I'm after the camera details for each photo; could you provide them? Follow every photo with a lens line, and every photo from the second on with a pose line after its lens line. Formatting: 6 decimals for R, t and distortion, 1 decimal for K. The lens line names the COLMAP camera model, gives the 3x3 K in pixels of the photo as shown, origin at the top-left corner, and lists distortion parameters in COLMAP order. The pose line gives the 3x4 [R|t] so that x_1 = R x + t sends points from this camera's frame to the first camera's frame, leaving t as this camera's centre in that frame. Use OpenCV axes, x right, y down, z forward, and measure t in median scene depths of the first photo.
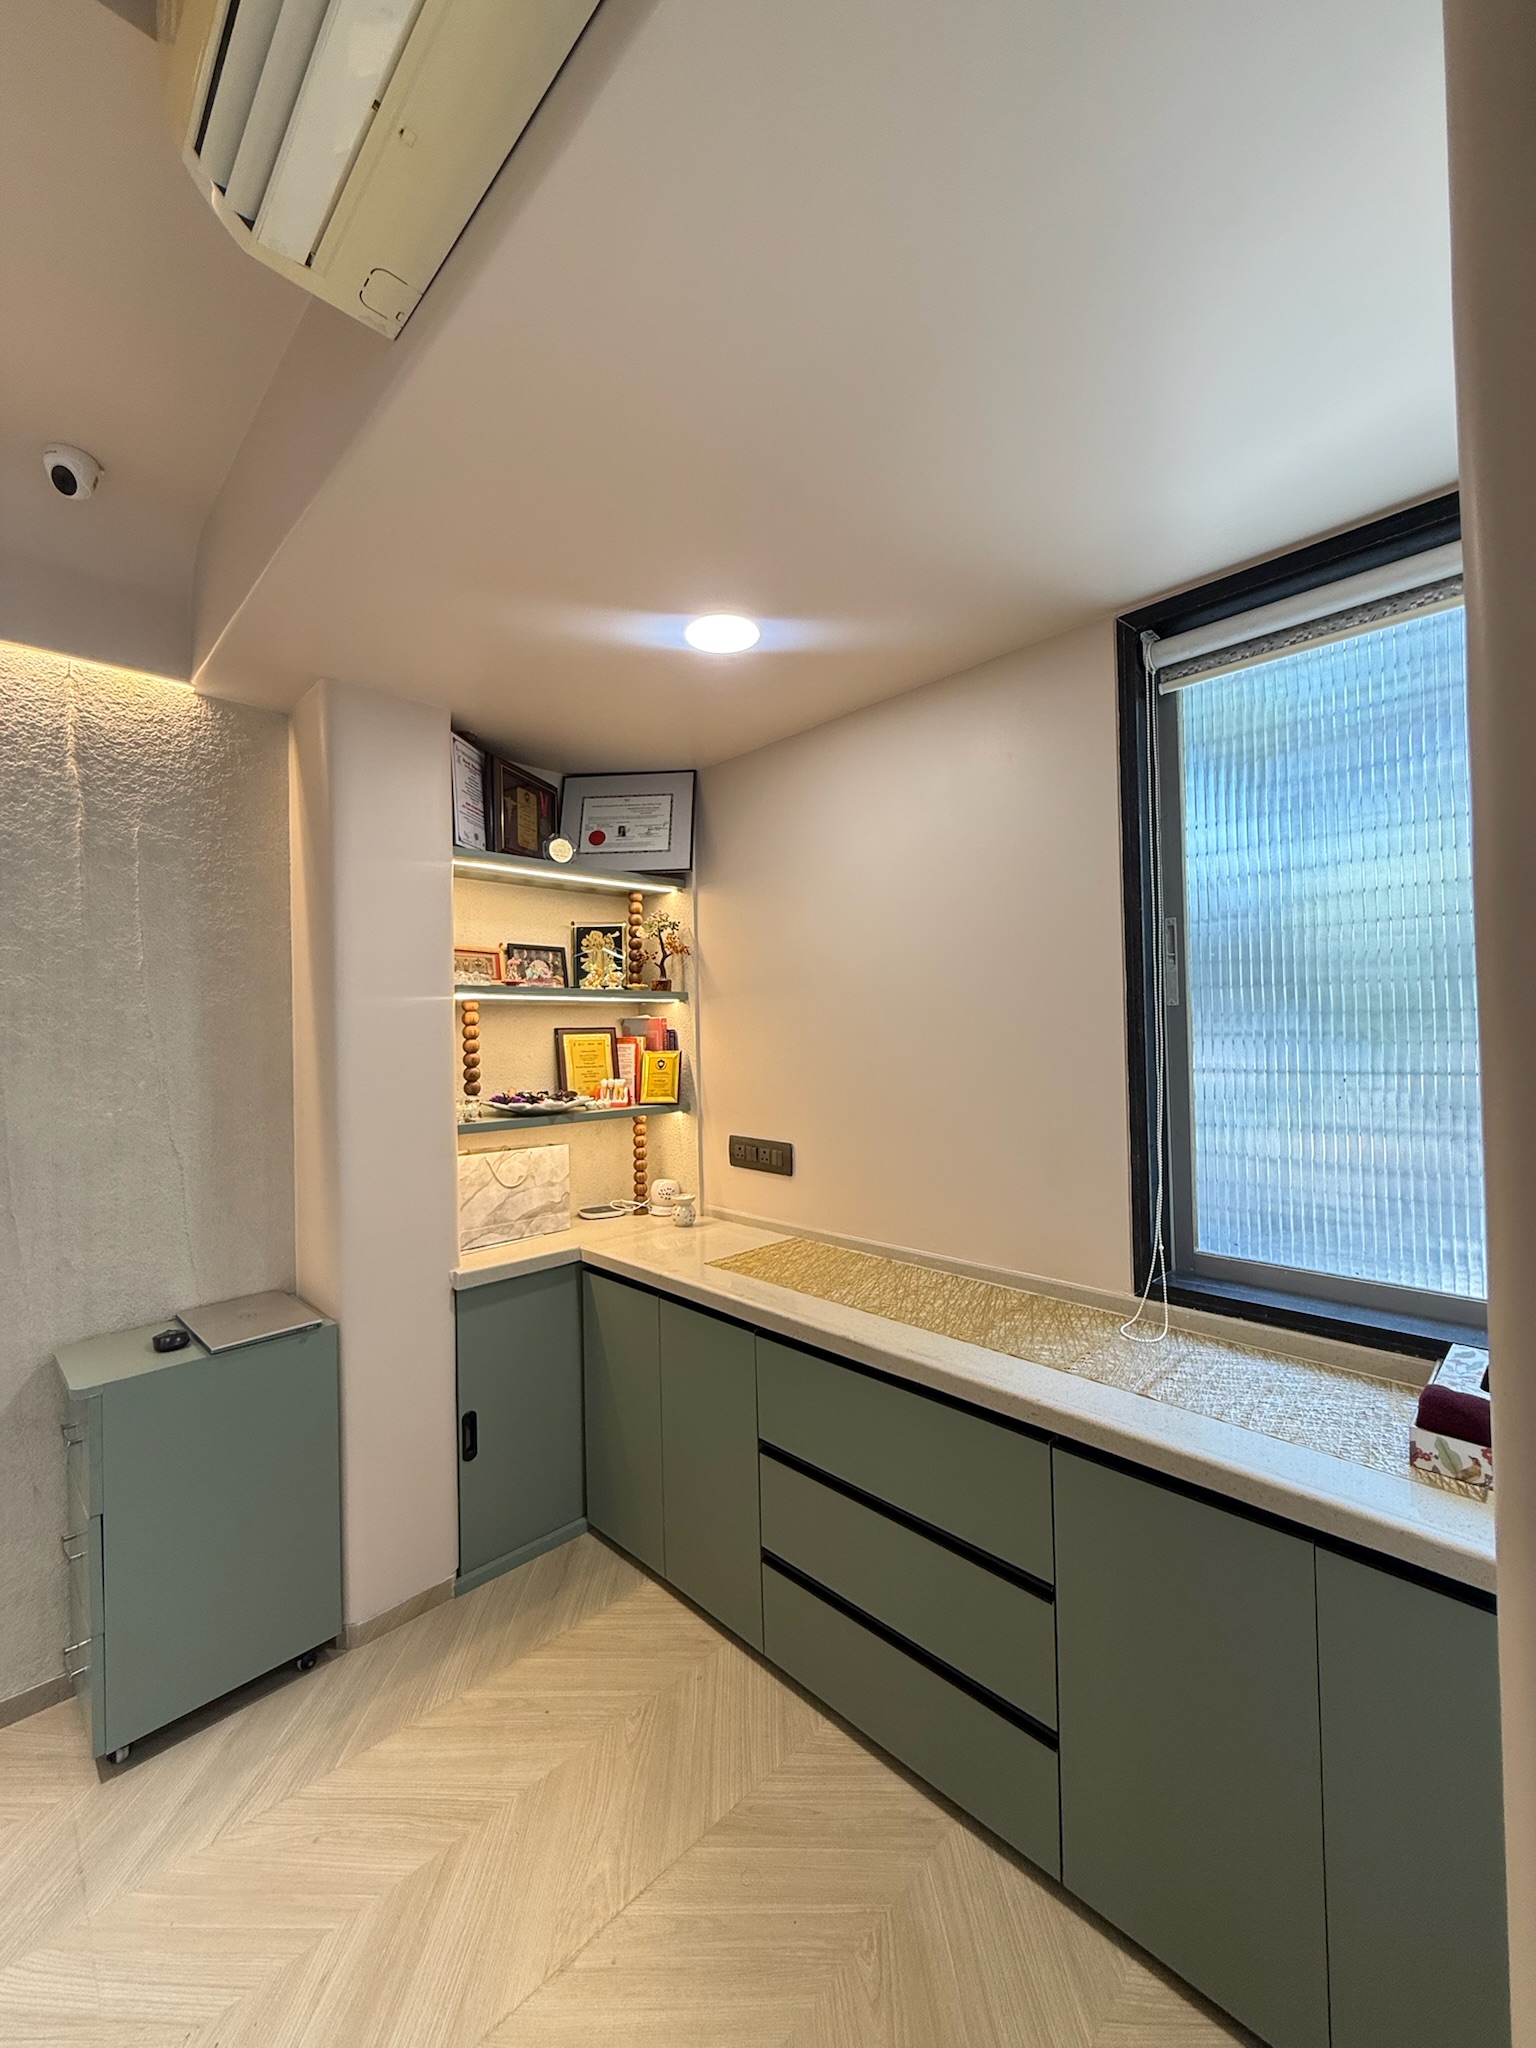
lens RADIAL K [[817.3, 0, 772.5], [0, 817.3, 1014.8], [0, 0, 1]] dist [0.000710, -0.000555]
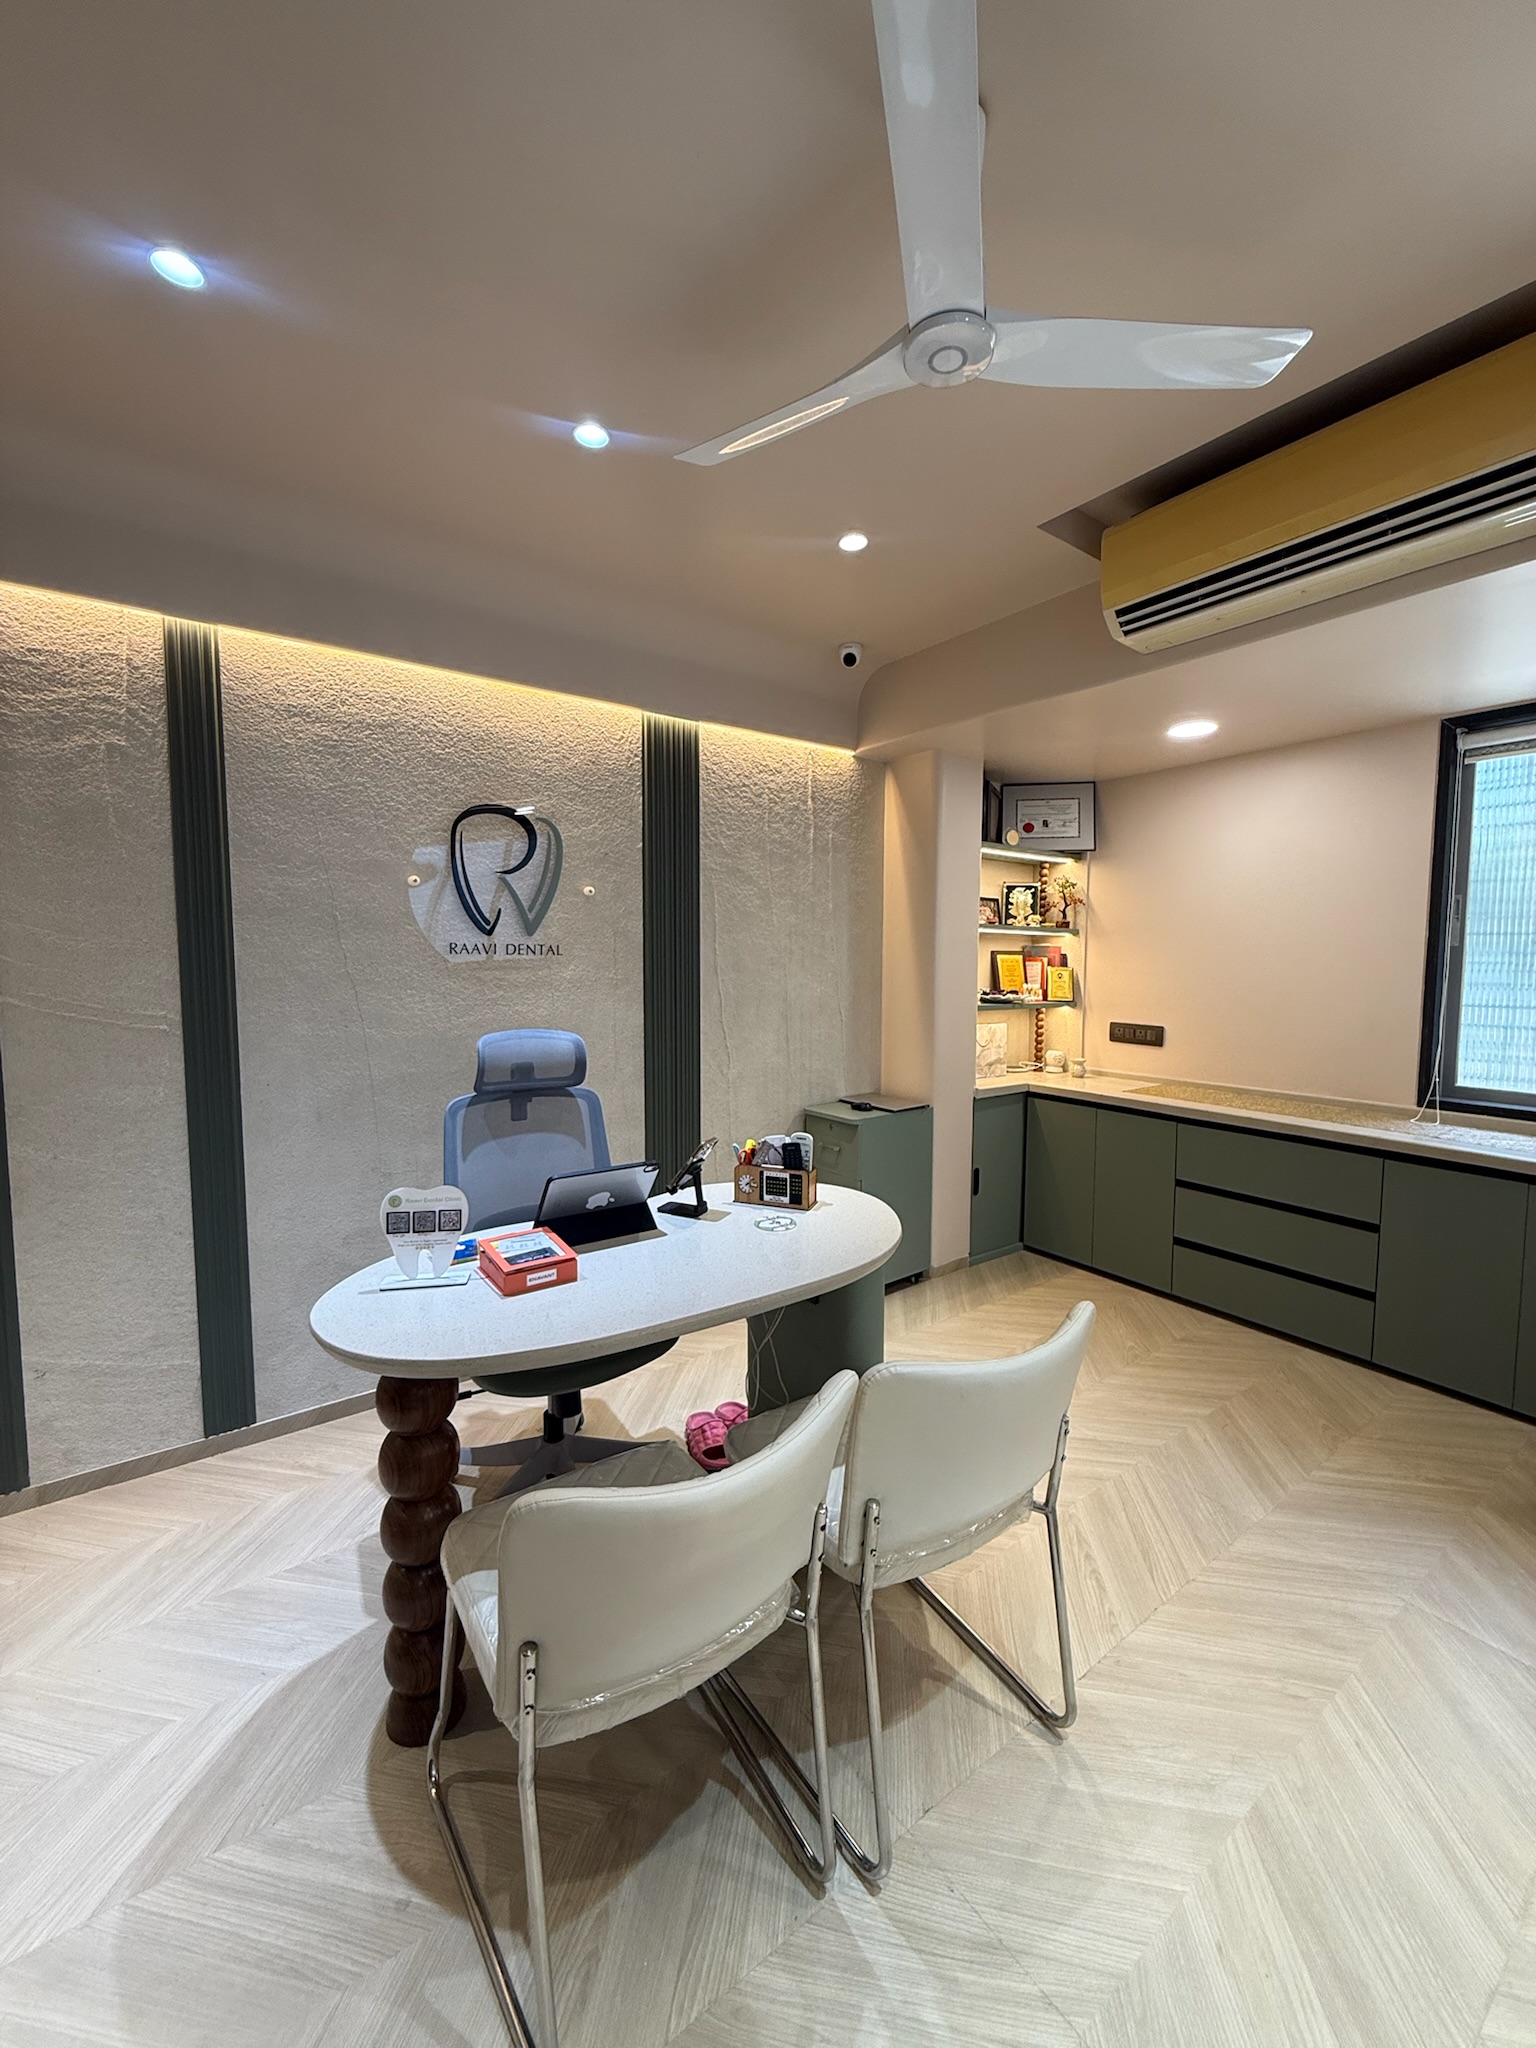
lens RADIAL K [[817.3, 0, 772.5], [0, 817.3, 1014.8], [0, 0, 1]] dist [0.000710, -0.000555]
pose [[0.989206, 0.036524, -0.141907, -0.477060], [-0.023772, 0.995609, 0.090541, 0.007435], [0.144591, -0.086190, 0.985731, -0.645019]]
